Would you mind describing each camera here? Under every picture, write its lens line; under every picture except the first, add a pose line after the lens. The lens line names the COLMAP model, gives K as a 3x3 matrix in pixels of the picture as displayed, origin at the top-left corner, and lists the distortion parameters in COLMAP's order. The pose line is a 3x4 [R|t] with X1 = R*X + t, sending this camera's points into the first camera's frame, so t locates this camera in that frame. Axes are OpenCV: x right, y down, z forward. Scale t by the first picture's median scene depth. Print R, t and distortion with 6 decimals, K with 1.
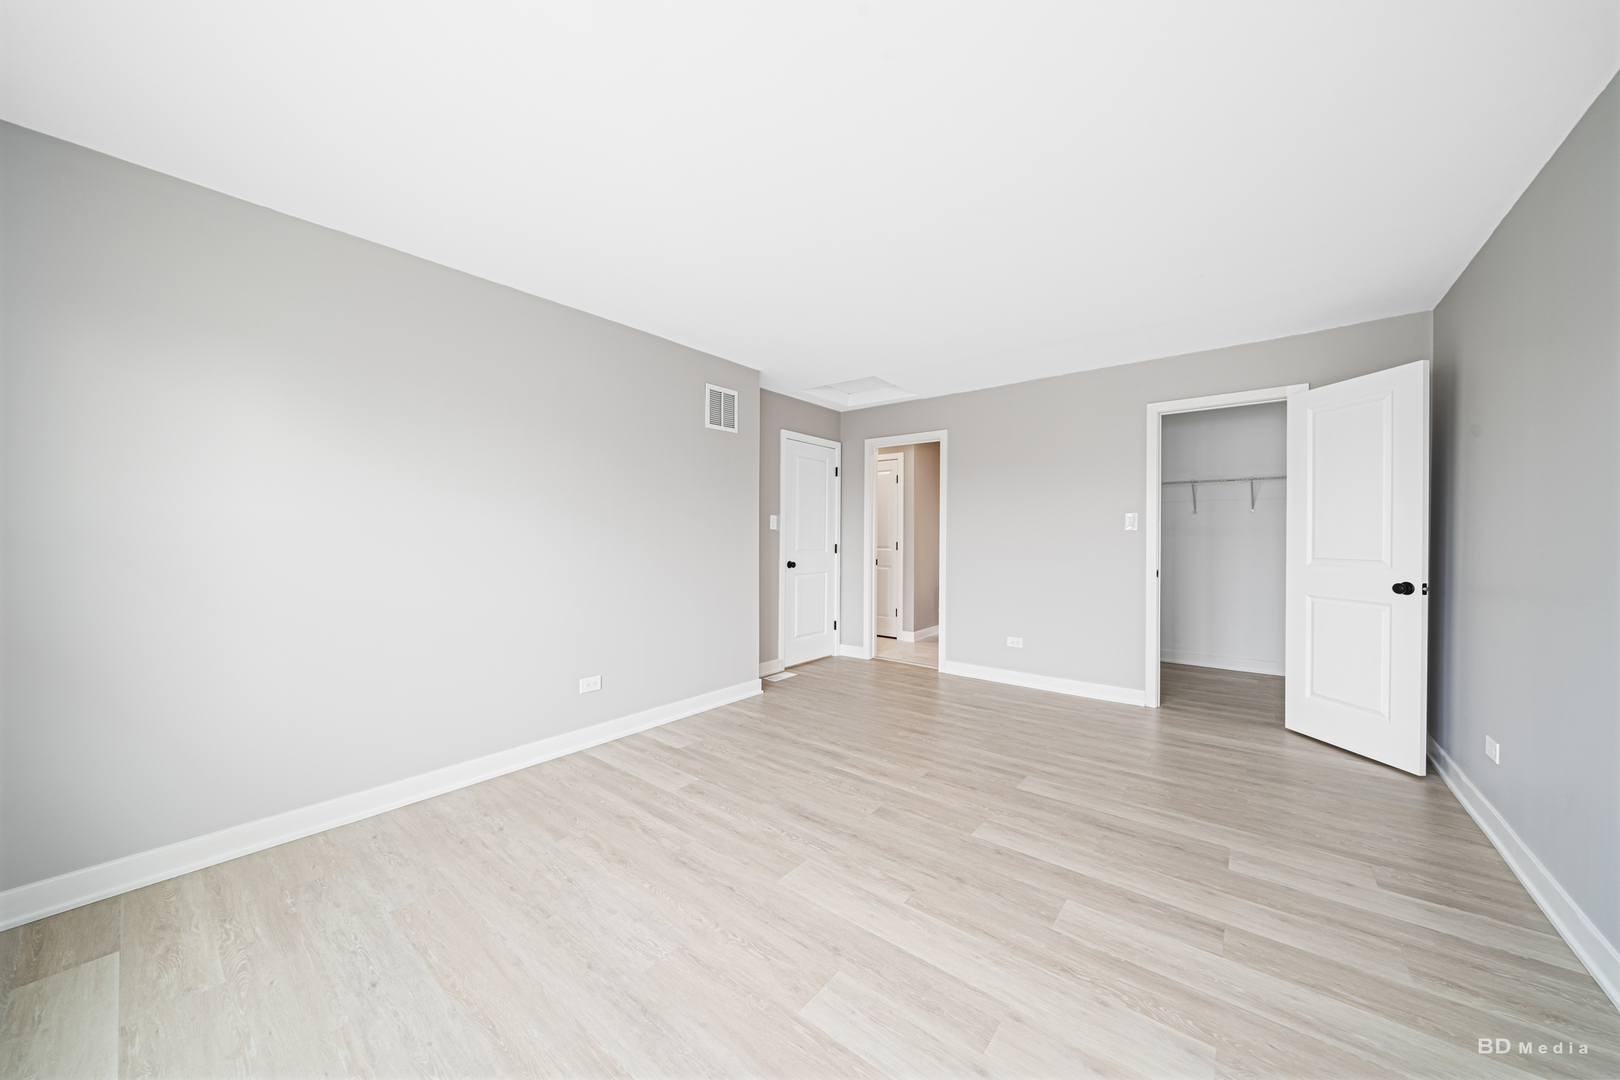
lens RADIAL K [[571.2, 0, 811.8], [0, 571.2, 540.0], [0, 0, 1]] dist [-0.002929, -0.000353]
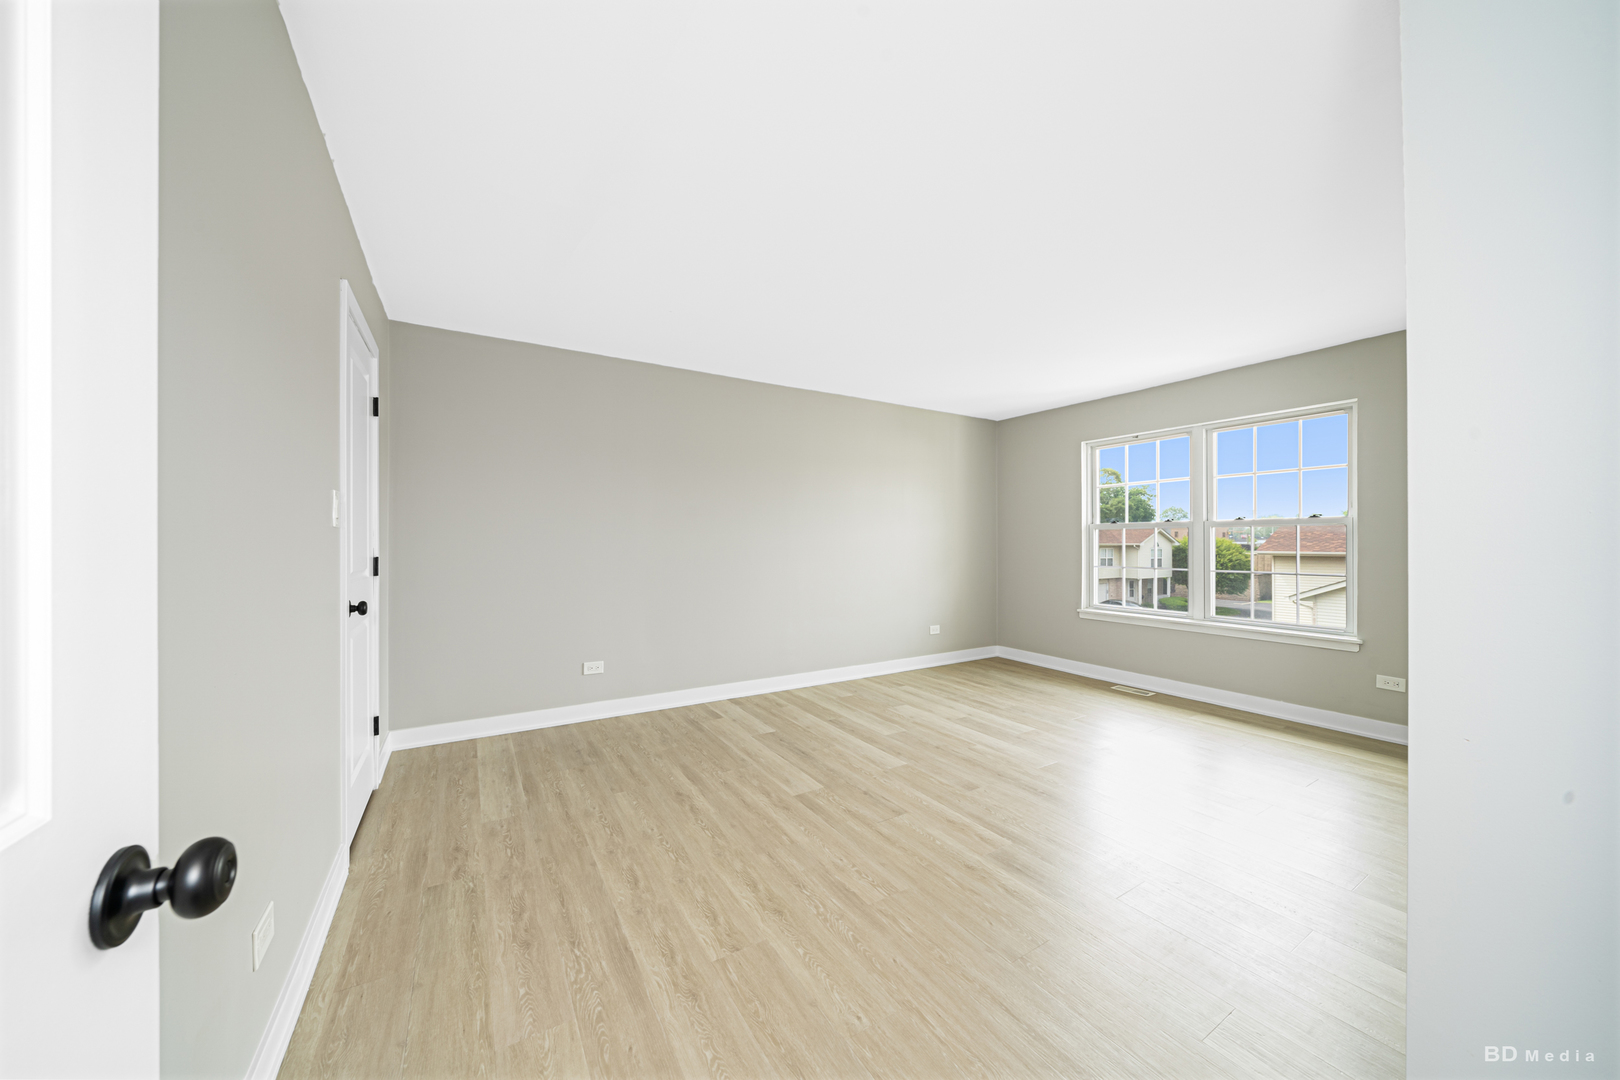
lens RADIAL K [[571.2, 0, 808.7], [0, 571.2, 537.3], [0, 0, 1]] dist [-0.002929, -0.000353]
pose [[-0.944182, -0.002613, 0.329414, 0.048567], [-0.002961, 0.999995, -0.000556, -0.009675], [-0.329411, -0.001501, -0.944185, 1.928061]]
